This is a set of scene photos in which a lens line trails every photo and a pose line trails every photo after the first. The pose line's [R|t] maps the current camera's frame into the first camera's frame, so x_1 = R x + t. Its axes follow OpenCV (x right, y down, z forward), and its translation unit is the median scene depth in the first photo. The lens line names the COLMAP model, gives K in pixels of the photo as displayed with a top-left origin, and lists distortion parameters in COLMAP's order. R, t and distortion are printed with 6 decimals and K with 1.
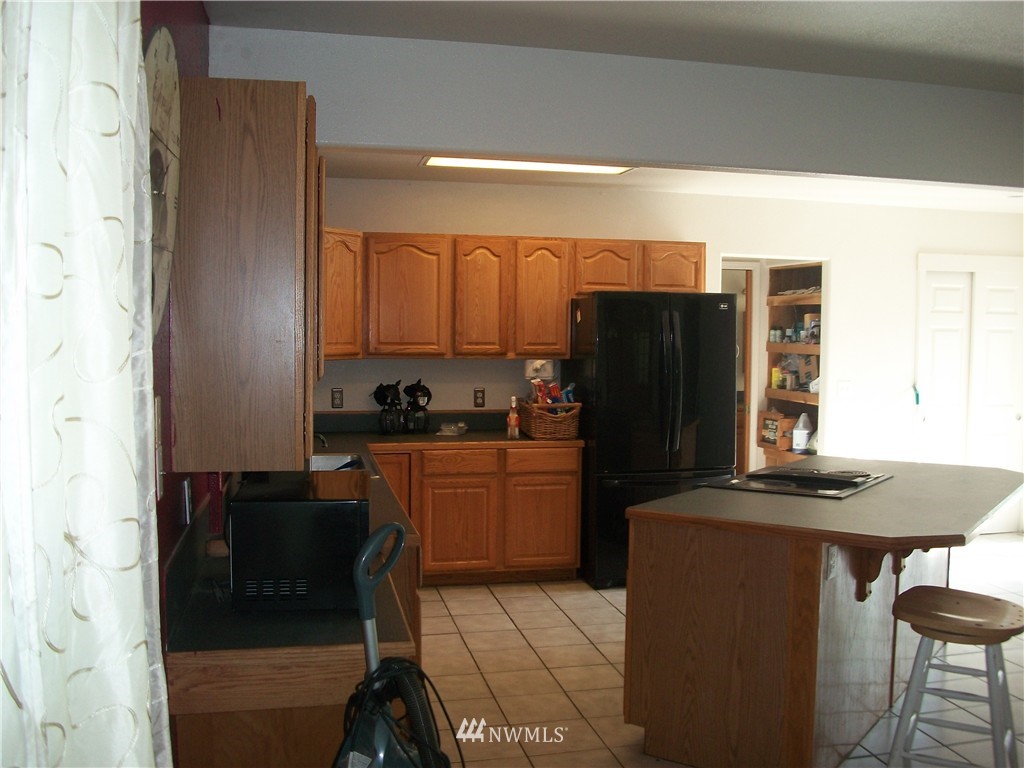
lens RADIAL K [[980.8, 0, 531.2], [0, 980.8, 380.9], [0, 0, 1]] dist [-0.156436, 0.110070]
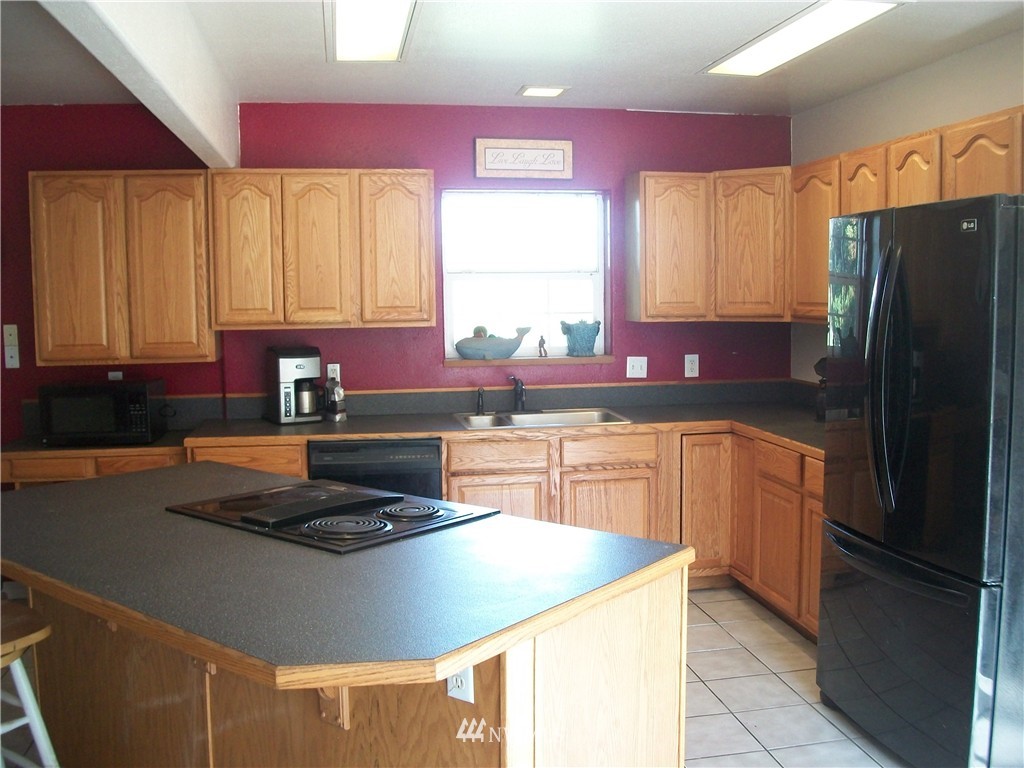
lens RADIAL K [[980.8, 0, 531.2], [0, 980.8, 380.9], [0, 0, 1]] dist [-0.156436, 0.110070]
pose [[-0.038406, 0.082638, -0.995839, 0.641132], [-0.041278, 0.995593, 0.084210, -0.032587], [0.998409, 0.044341, -0.034826, 0.796613]]
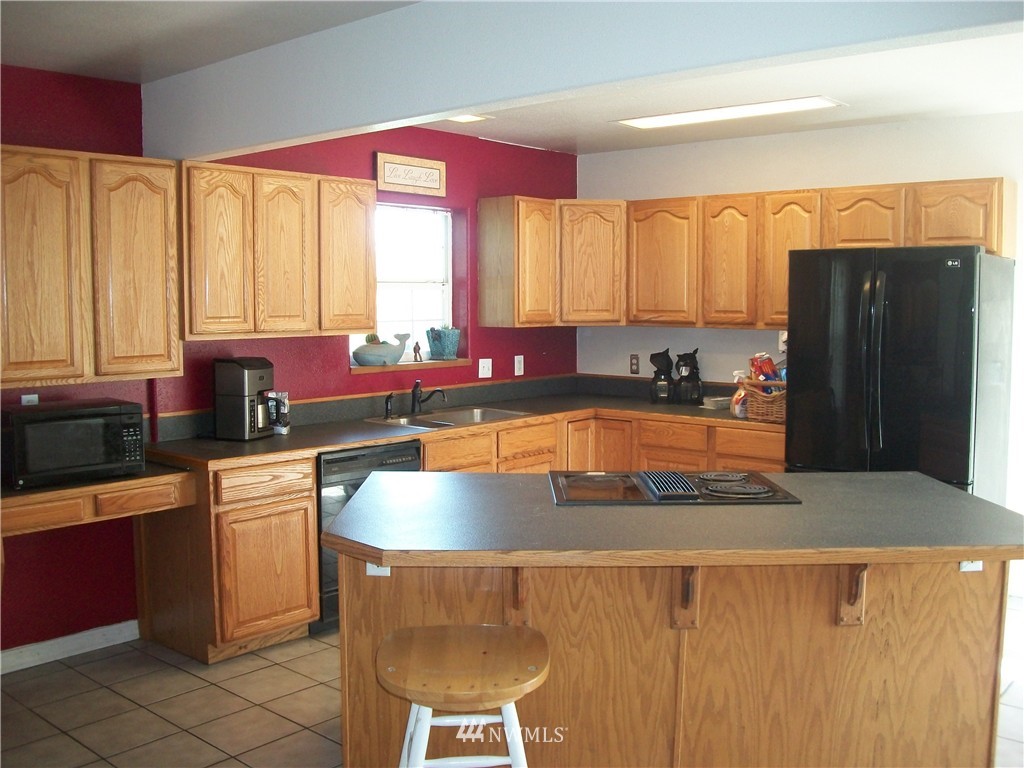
lens RADIAL K [[980.8, 0, 531.2], [0, 980.8, 380.9], [0, 0, 1]] dist [-0.156436, 0.110070]
pose [[0.594631, 0.059614, -0.801786, 0.579466], [-0.035257, 0.998221, 0.048072, -0.010862], [0.803225, -0.000316, 0.595675, 0.306269]]
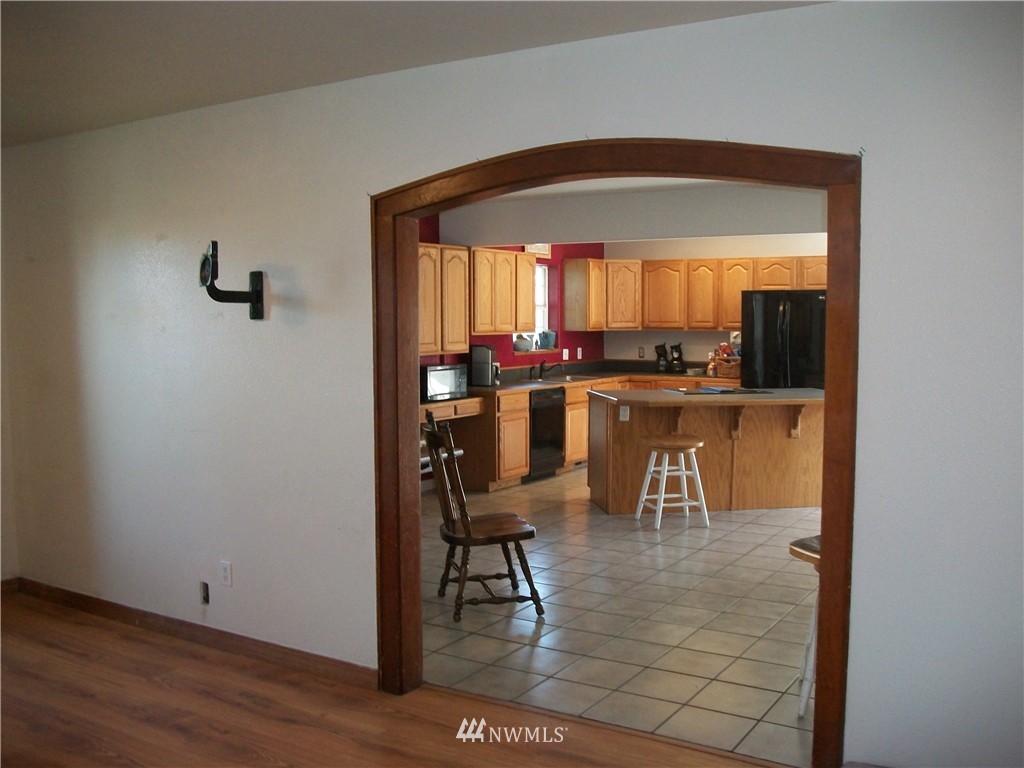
lens RADIAL K [[980.8, 0, 531.2], [0, 980.8, 380.9], [0, 0, 1]] dist [-0.156436, 0.110070]
pose [[0.711903, 0.036626, -0.701322, 0.944056], [-0.026601, 0.999329, 0.025186, 0.030495], [0.701773, 0.000726, 0.712400, -0.434072]]
